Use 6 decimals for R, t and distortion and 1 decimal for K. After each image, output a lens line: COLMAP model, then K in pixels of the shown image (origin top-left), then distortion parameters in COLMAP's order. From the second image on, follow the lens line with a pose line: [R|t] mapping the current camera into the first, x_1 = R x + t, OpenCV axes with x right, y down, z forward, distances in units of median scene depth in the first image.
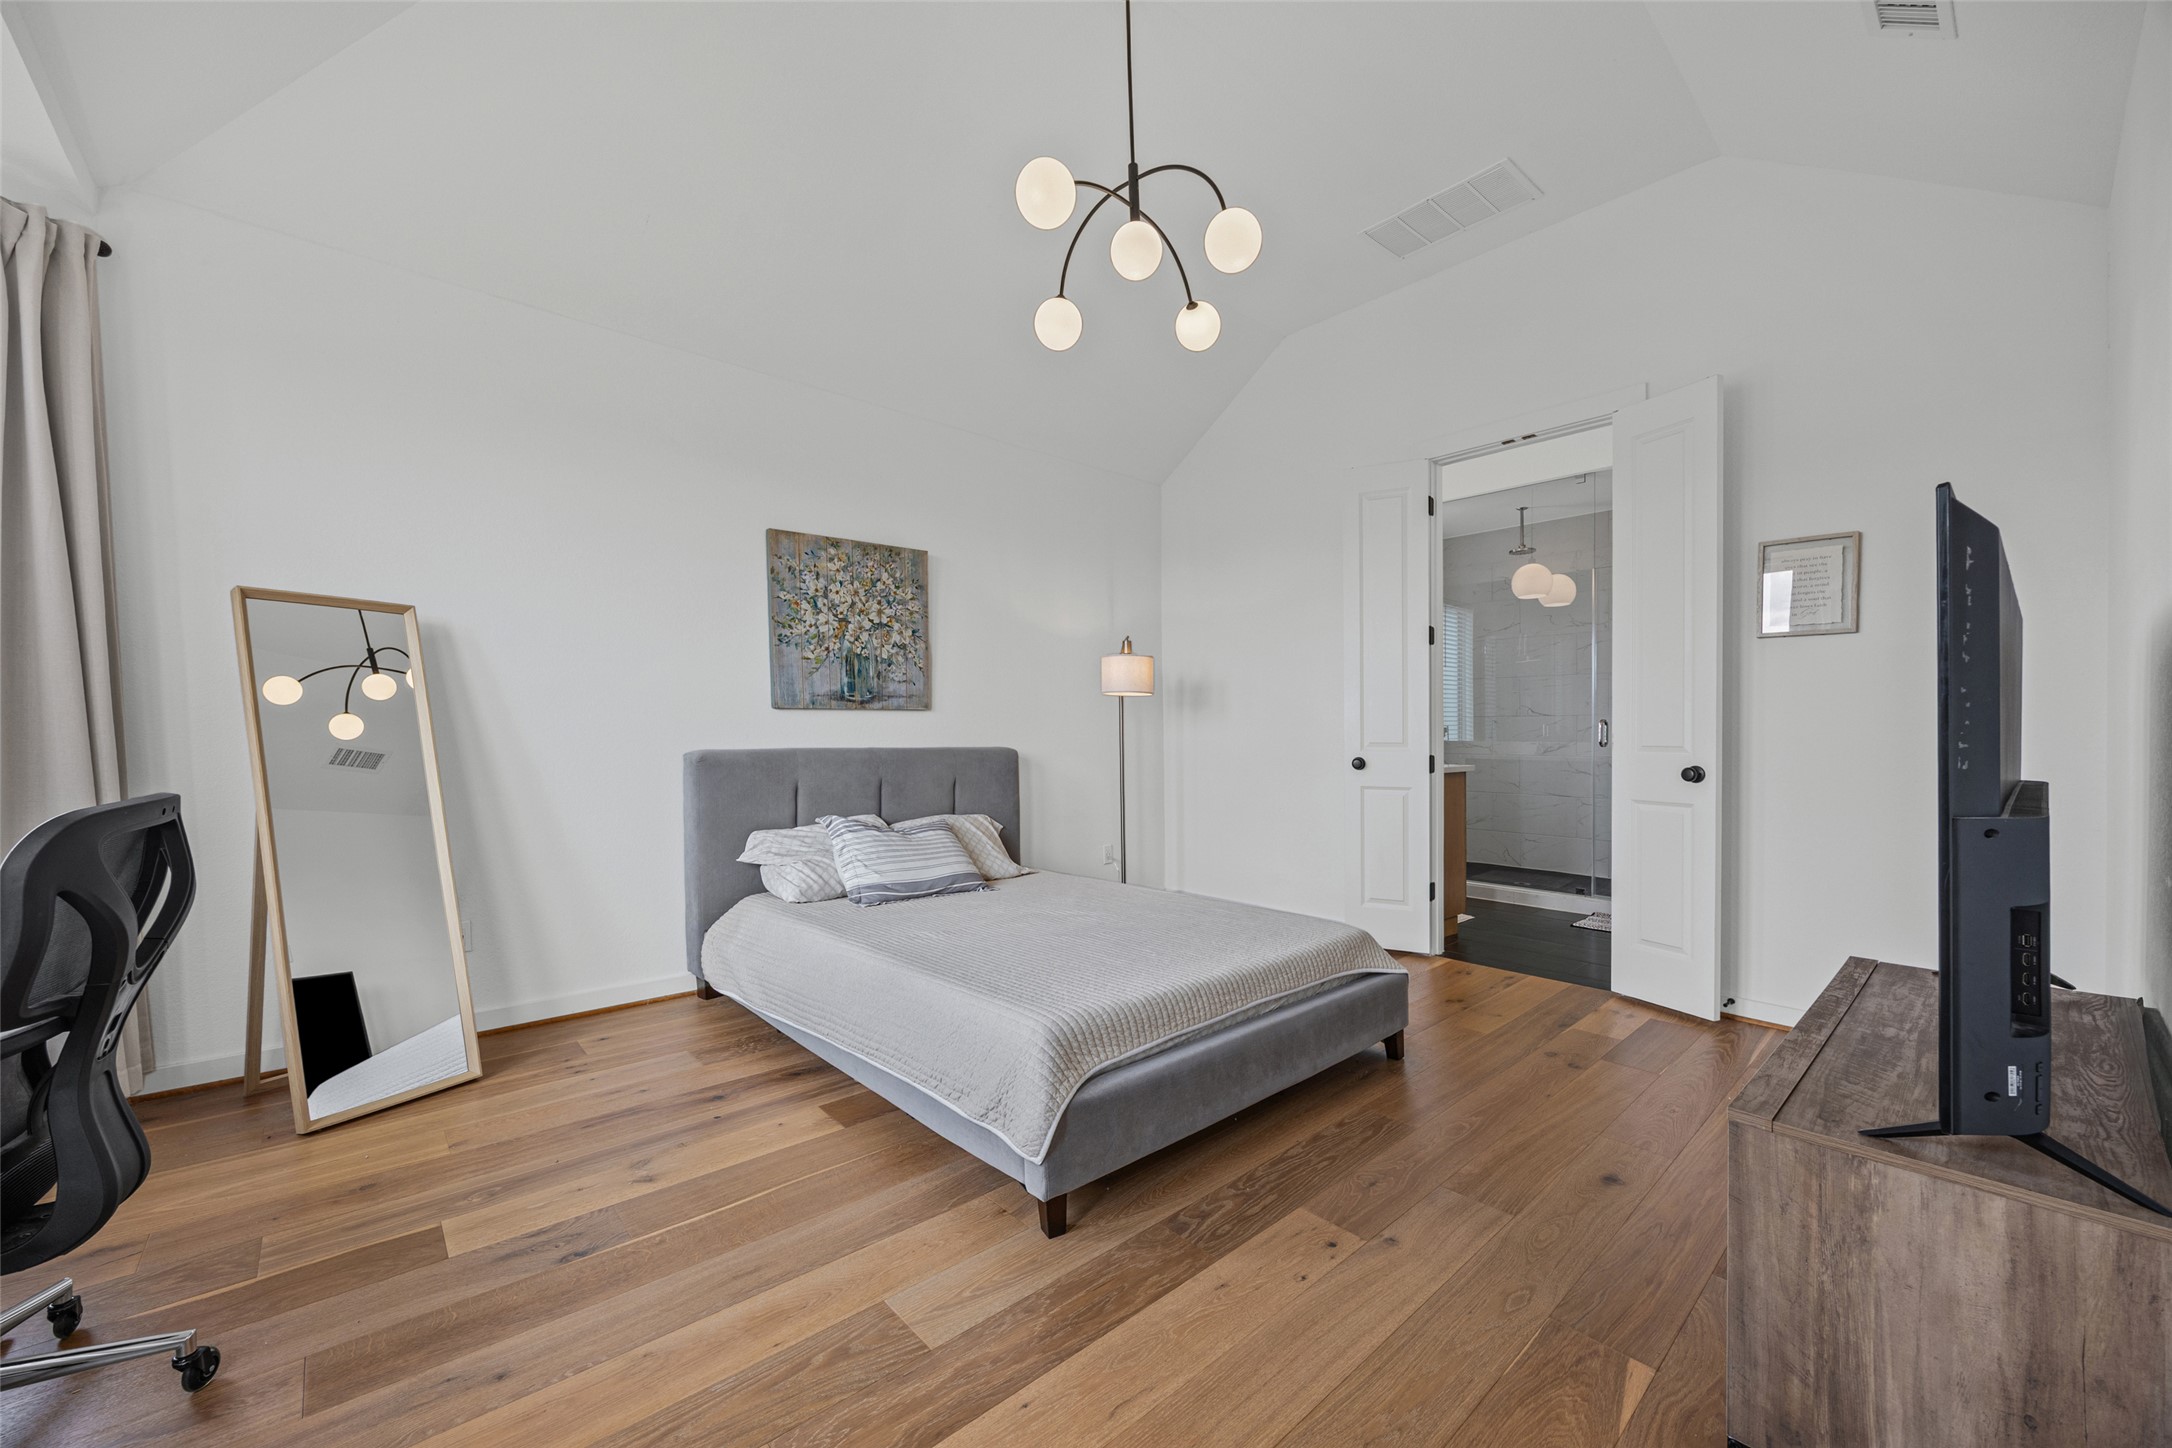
lens RADIAL K [[846.7, 0, 1074.6], [0, 846.7, 729.9], [0, 0, 1]] dist [-0.000963, -0.000171]
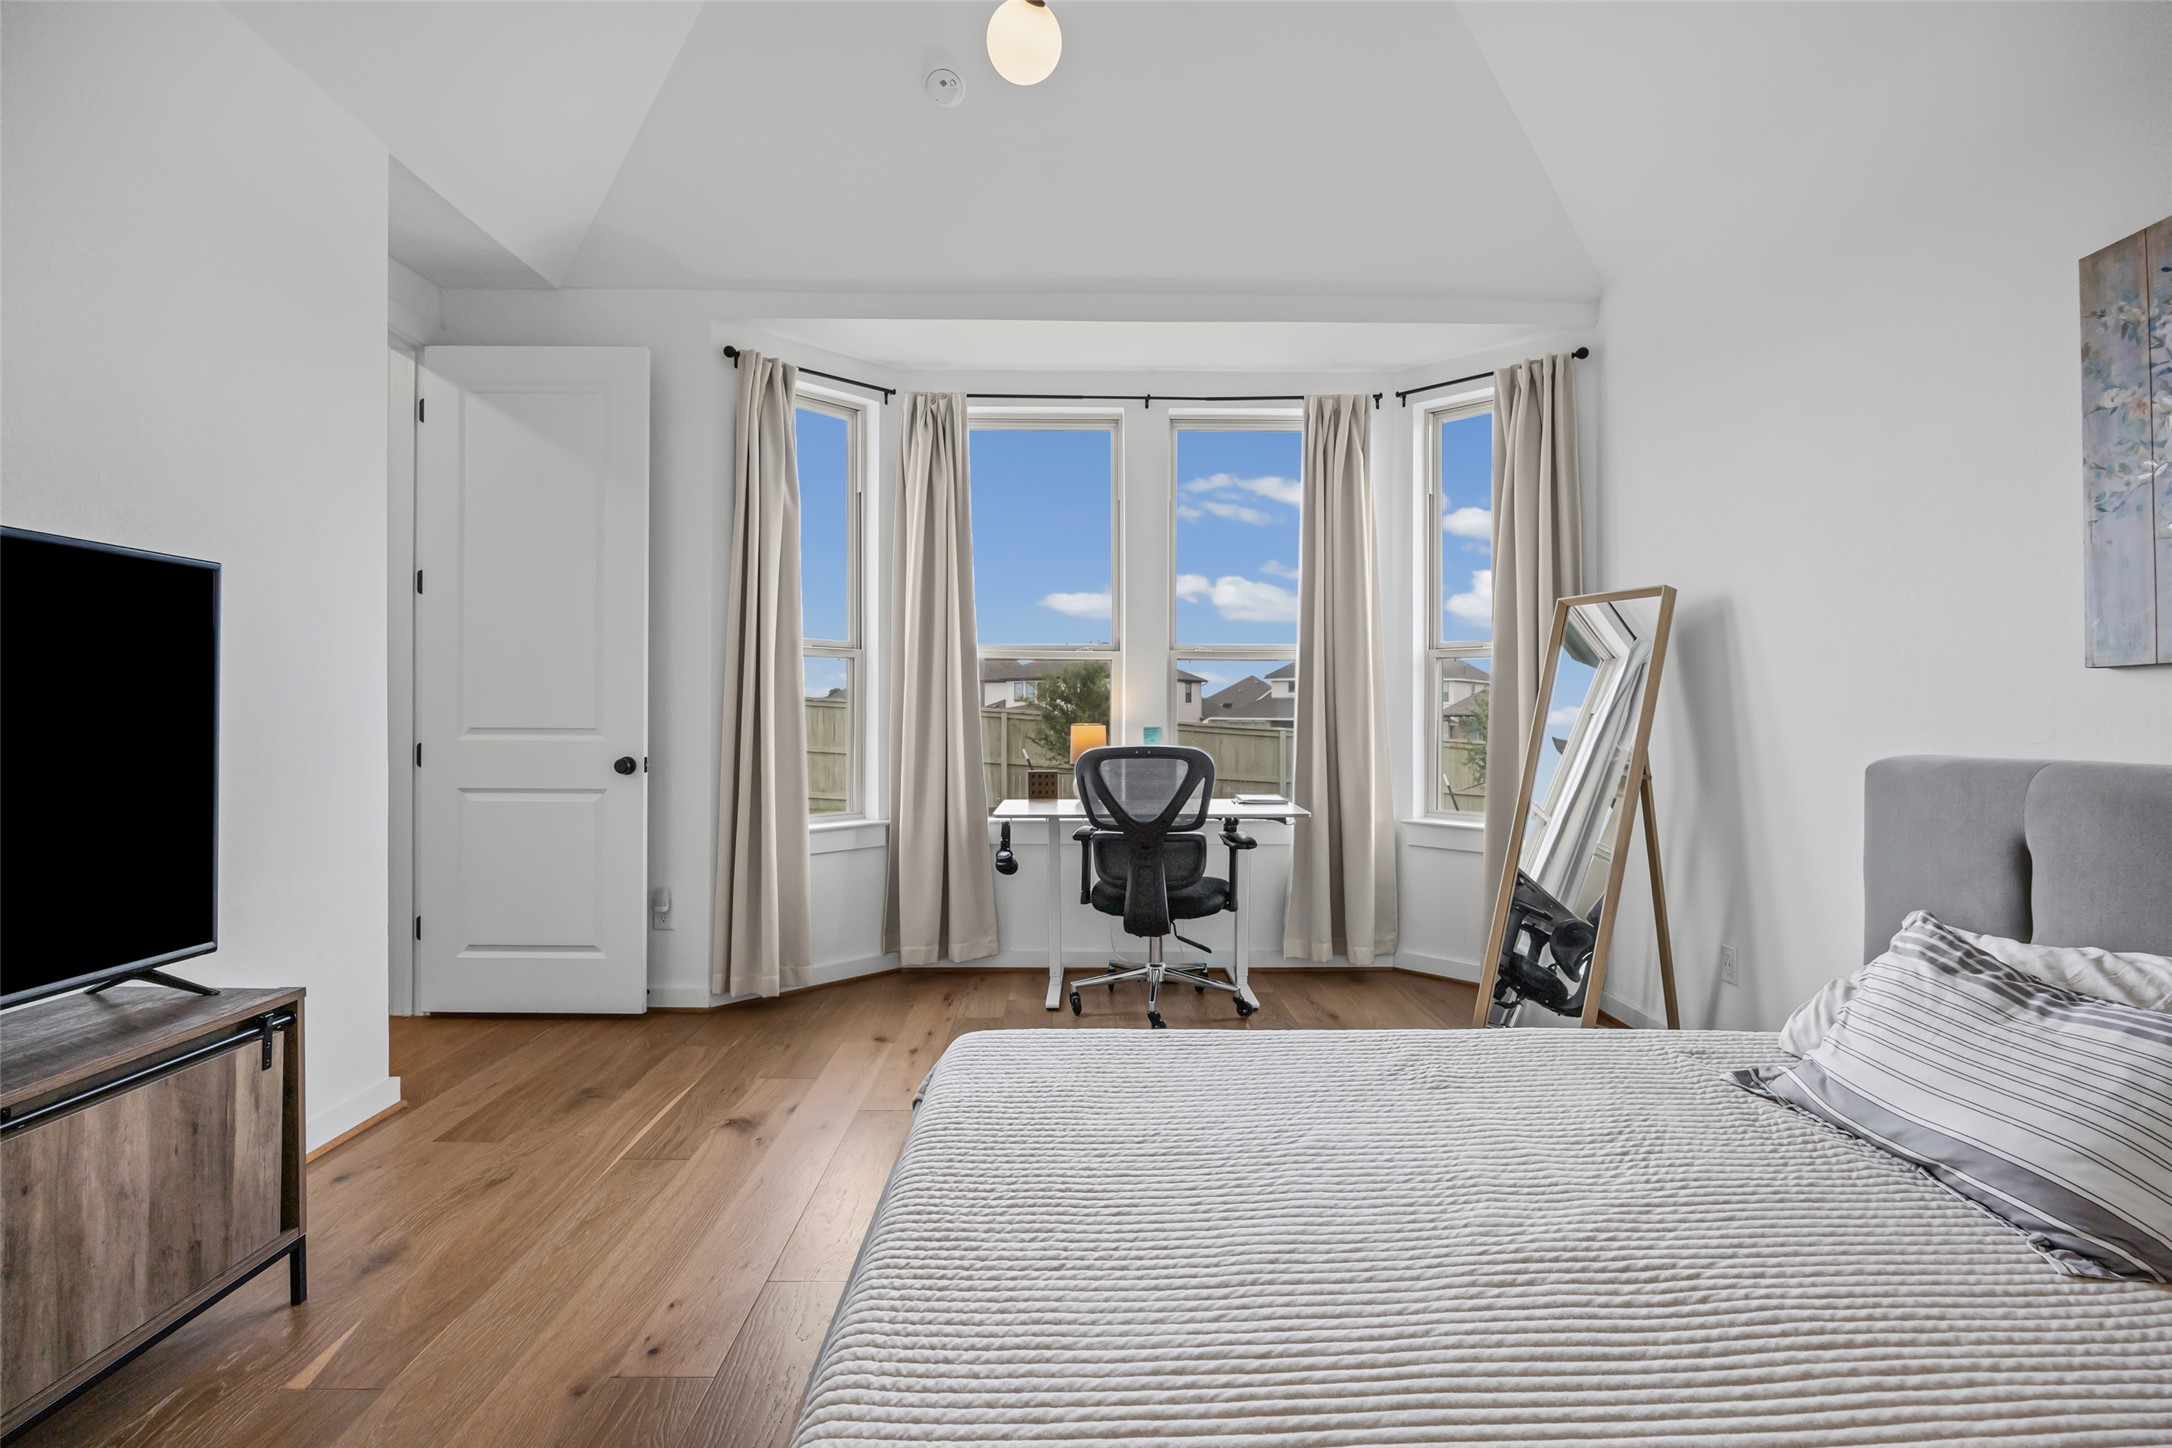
lens RADIAL K [[1066.7, 0, 1085.3], [0, 1066.7, 717.5], [0, 0, 1]] dist [-0.004404, -0.001181]
pose [[-0.647191, -0.003241, -0.762321, 0.371030], [0.007756, 0.999911, -0.010835, 0.001883], [0.762289, -0.012925, -0.647108, 0.899720]]
